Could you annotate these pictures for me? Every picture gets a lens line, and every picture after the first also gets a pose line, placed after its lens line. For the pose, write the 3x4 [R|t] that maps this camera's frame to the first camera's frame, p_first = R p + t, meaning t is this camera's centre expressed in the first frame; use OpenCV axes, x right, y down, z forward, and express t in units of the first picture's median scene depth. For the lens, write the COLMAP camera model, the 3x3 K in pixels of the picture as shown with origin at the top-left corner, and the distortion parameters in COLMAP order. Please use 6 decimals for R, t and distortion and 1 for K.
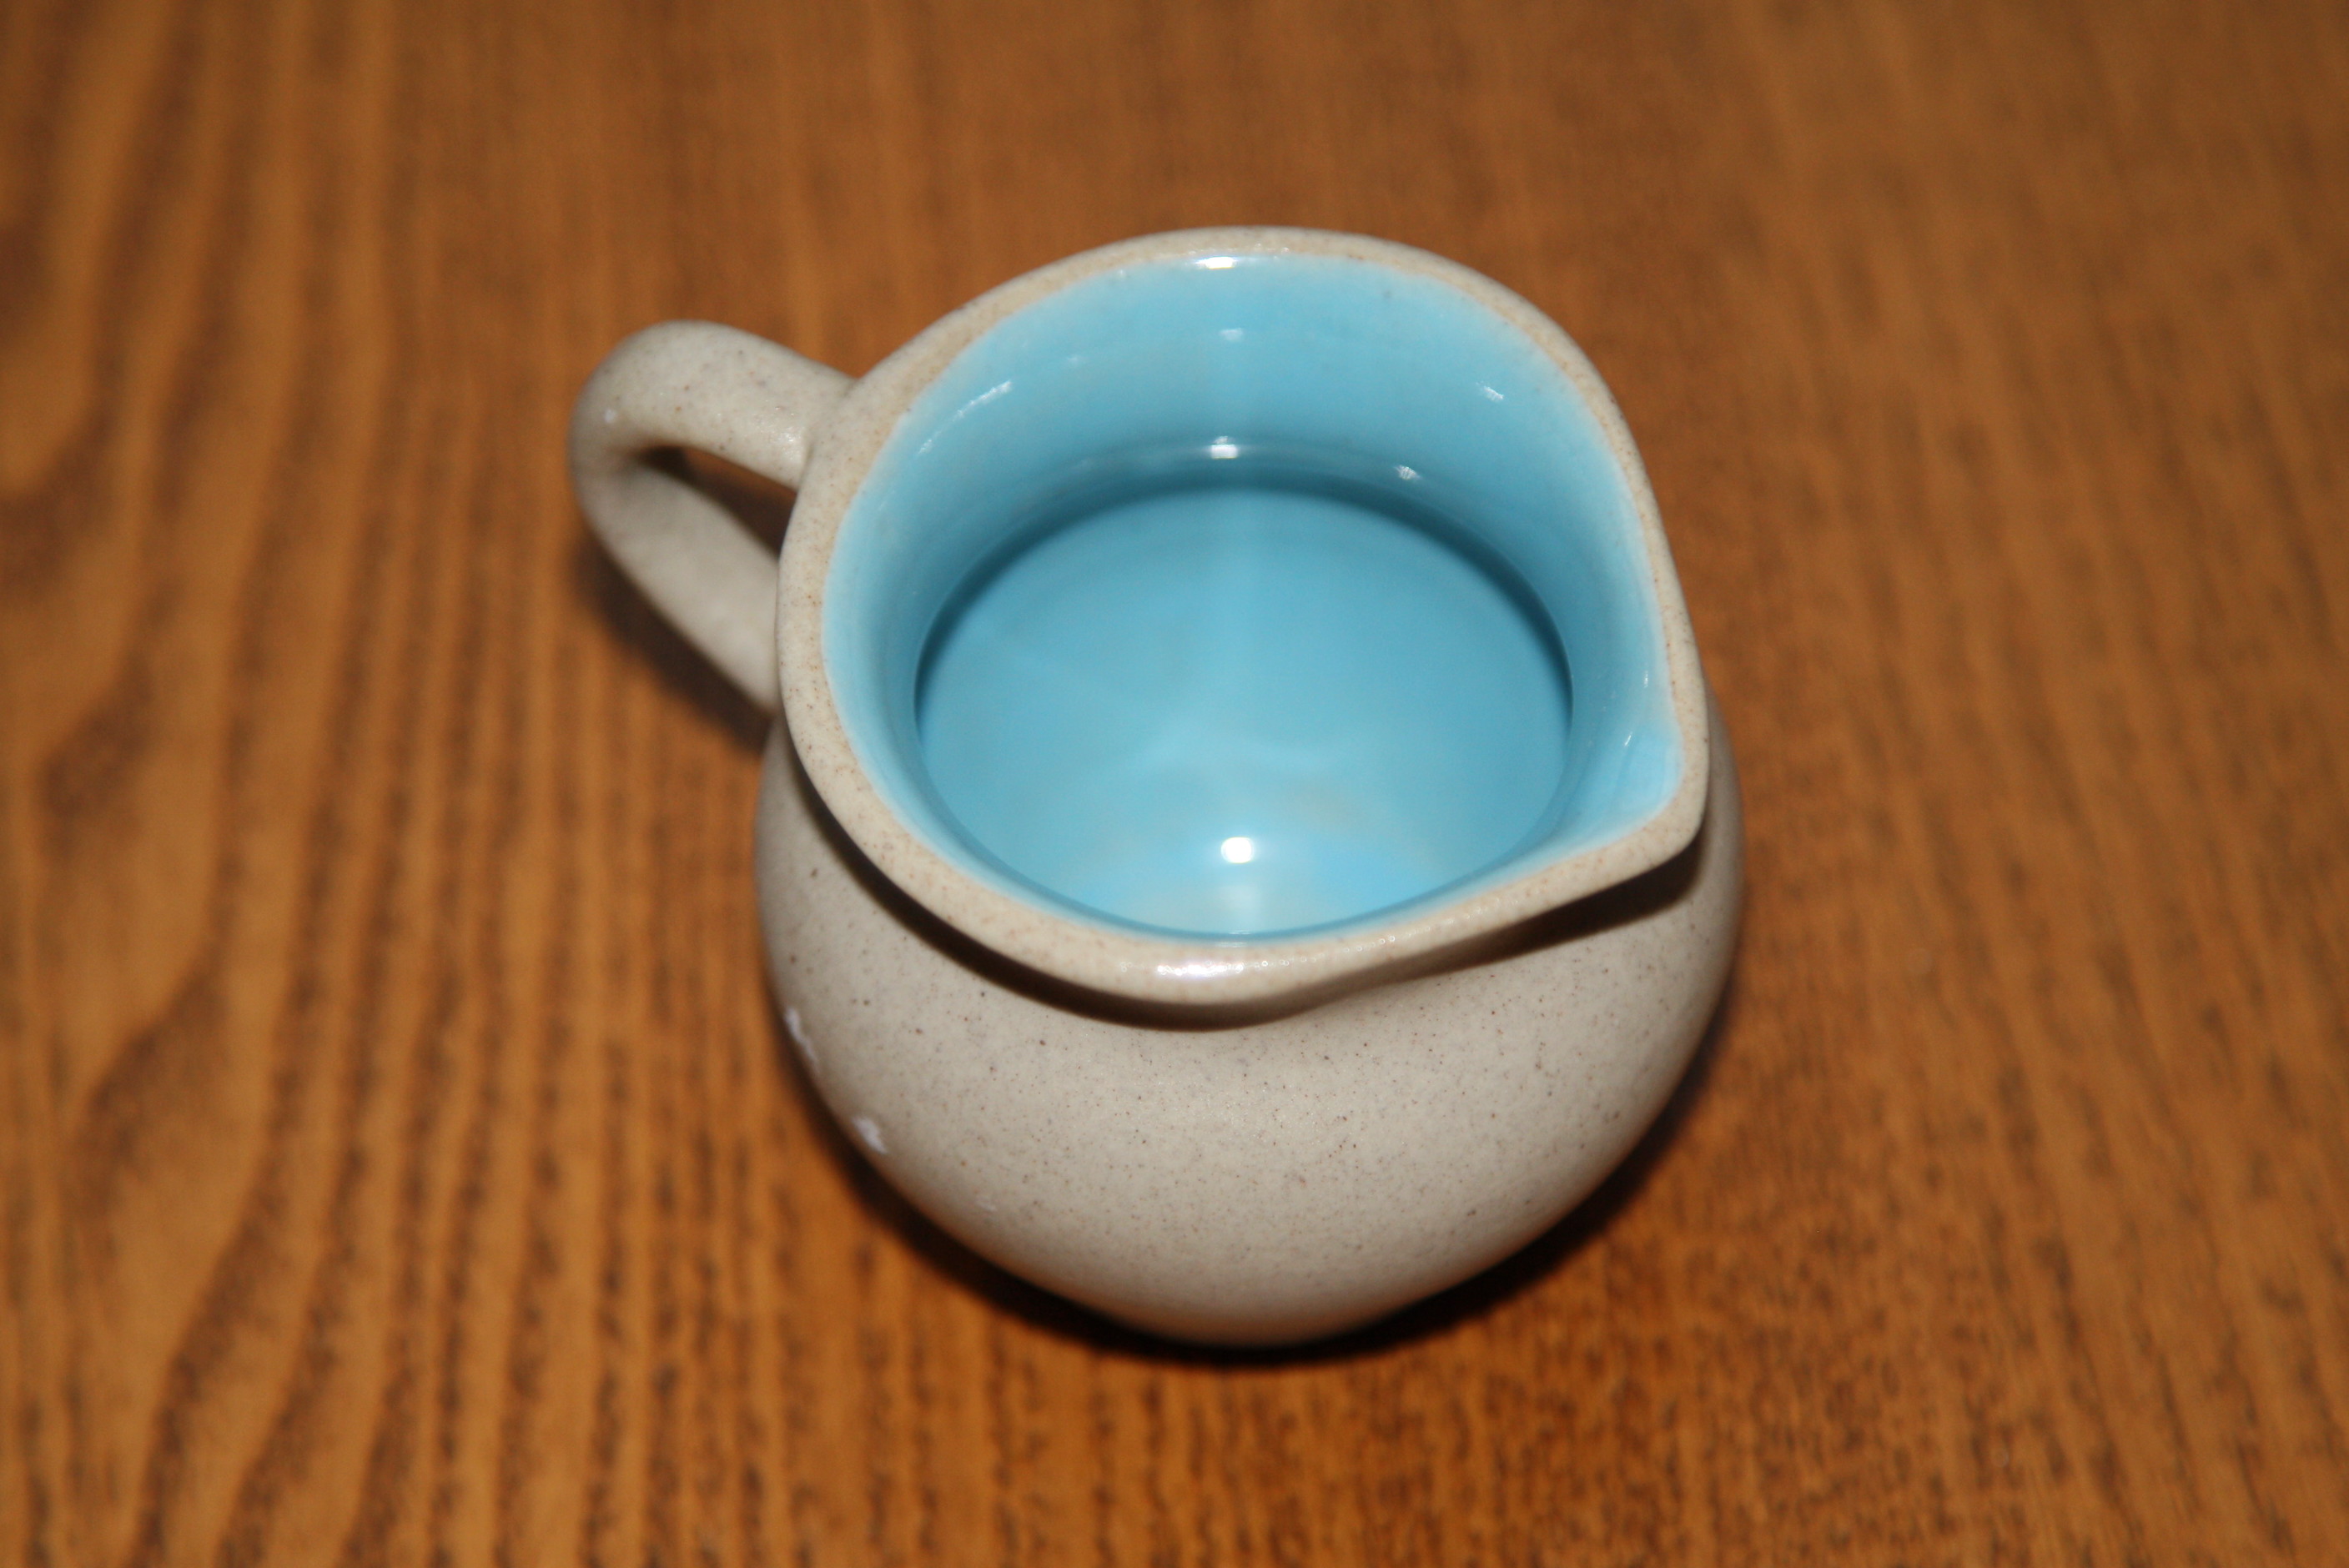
lens RADIAL K [[10391.1, 0, 1168.5], [0, 10391.1, 791.3], [0, 0, 1]] dist [0.432151, 0.000000]
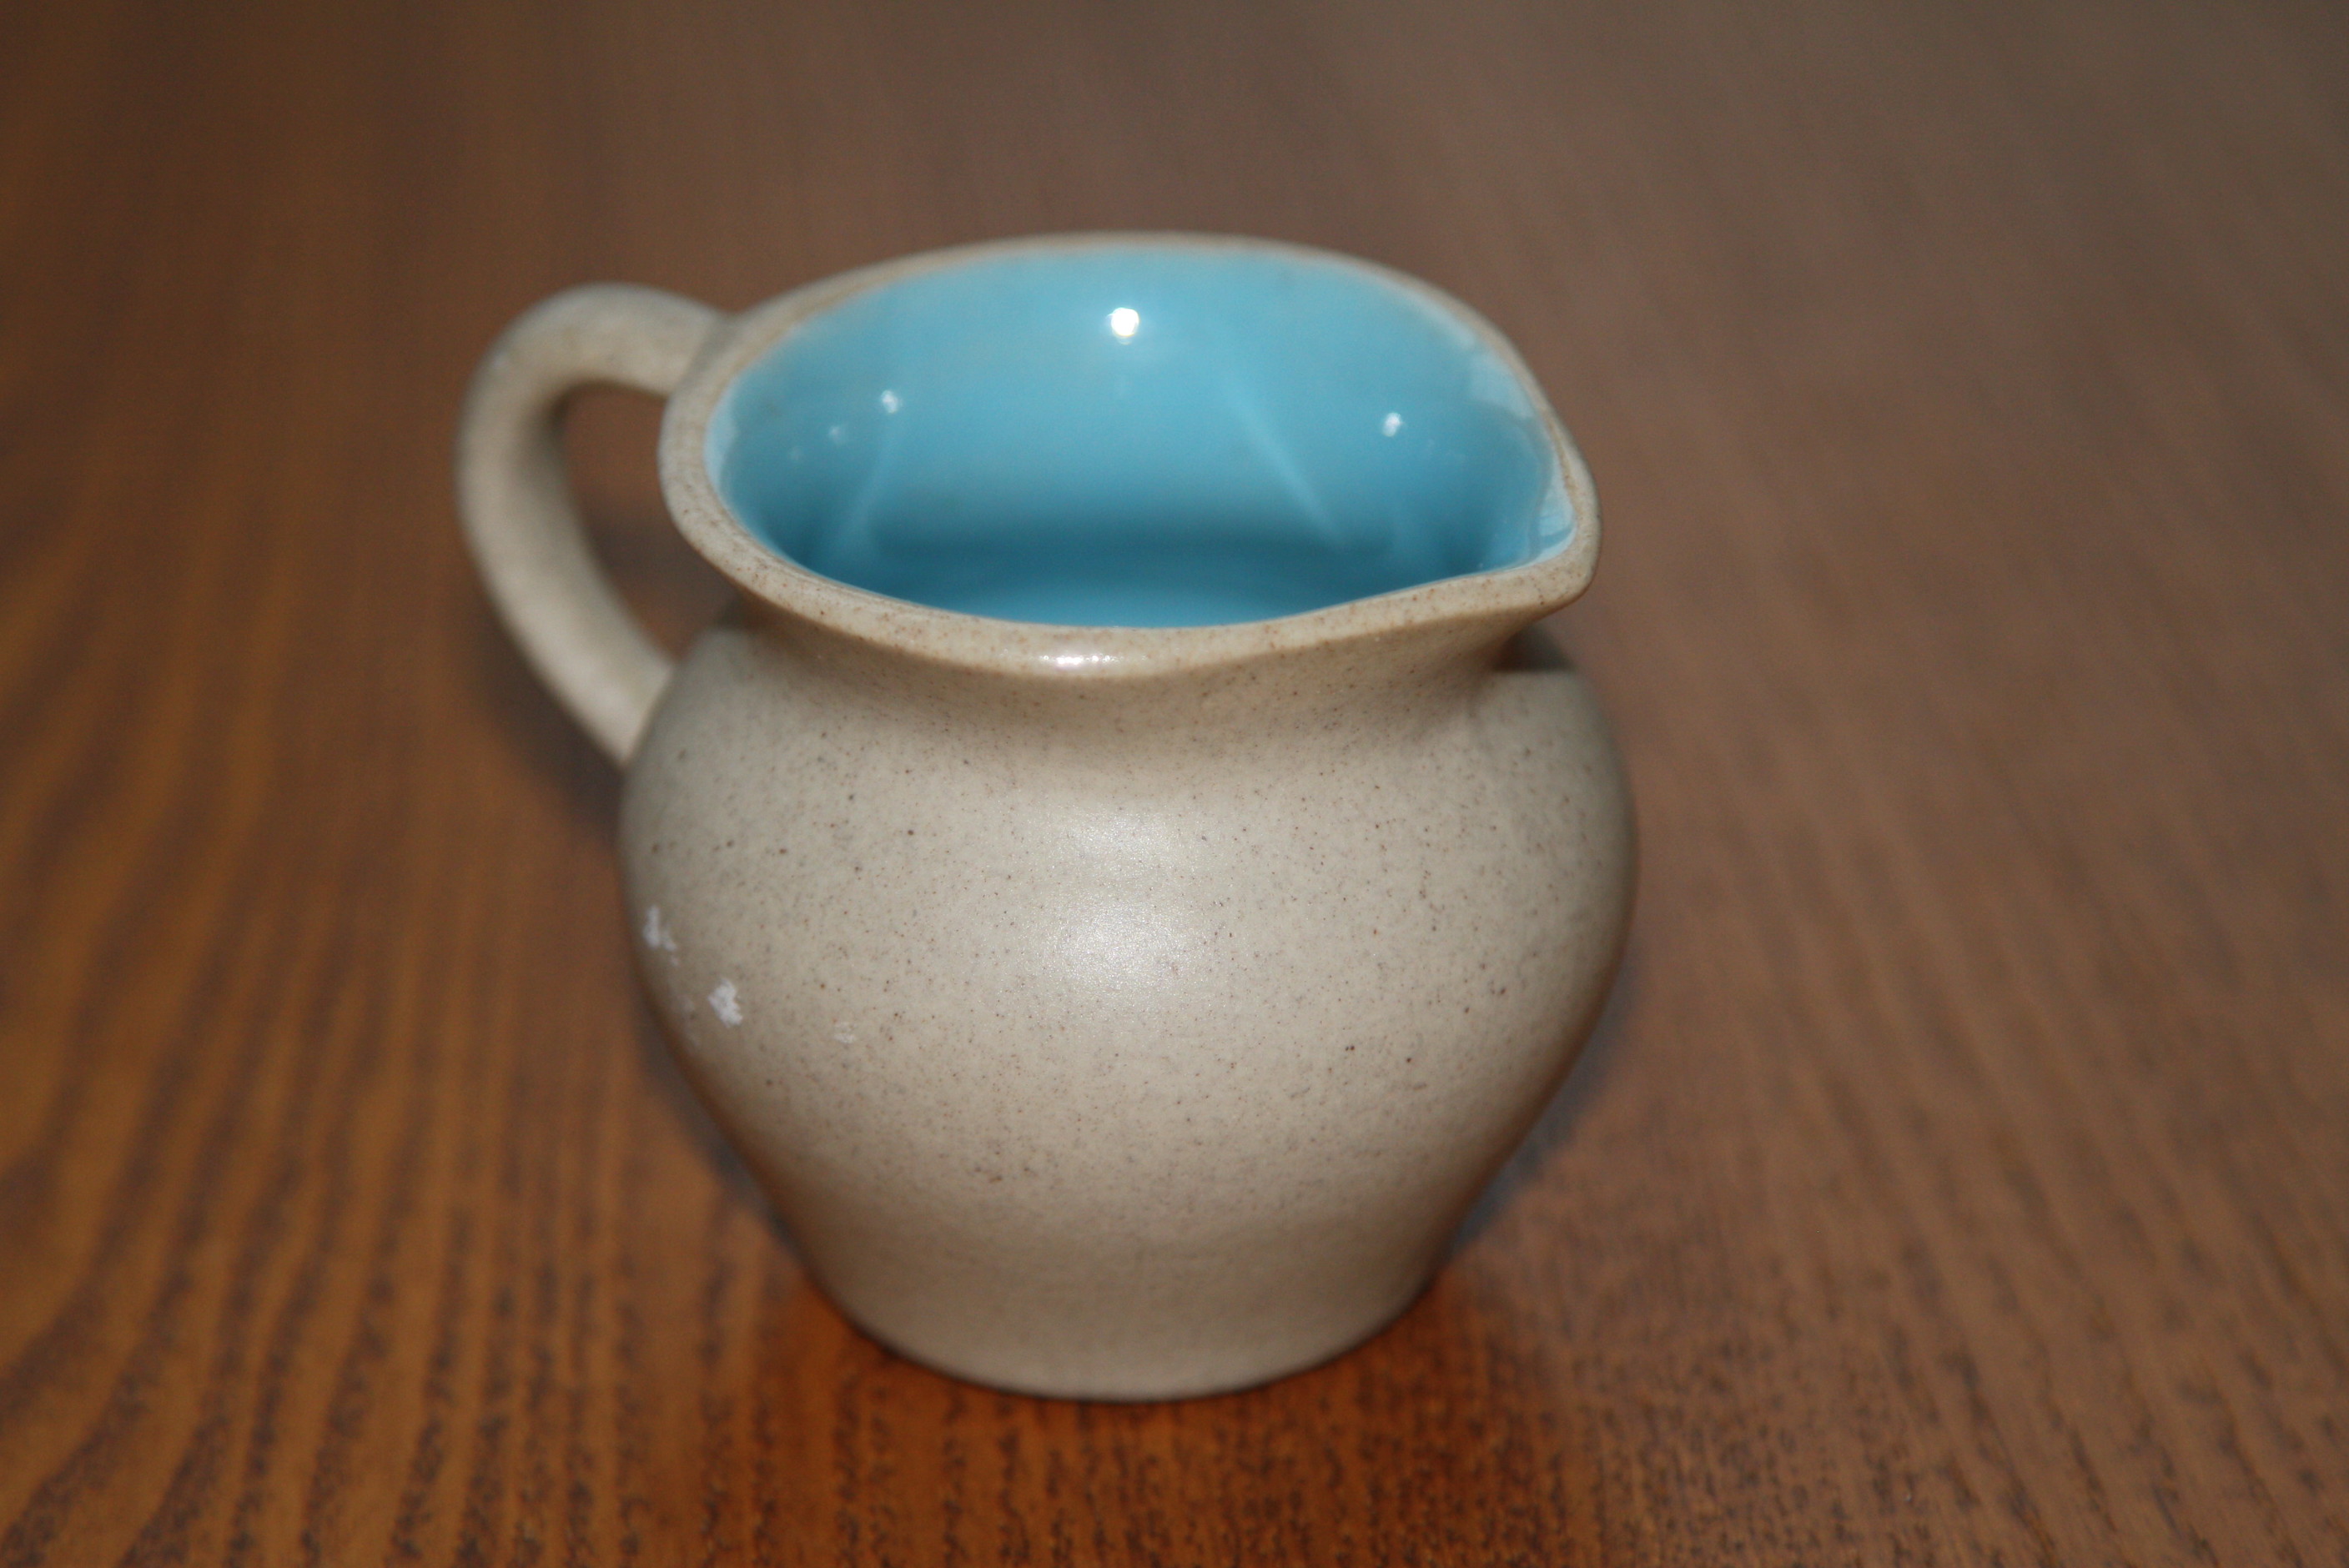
lens RADIAL K [[10391.1, 0, 1179.3], [0, 10391.1, 790.7], [0, 0, 1]] dist [0.432151, 0.000000]
pose [[0.999476, 0.032353, -0.001360, 0.013352], [-0.028838, 0.870211, -0.491835, 0.471914], [-0.014729, 0.491617, 0.870687, 0.147771]]
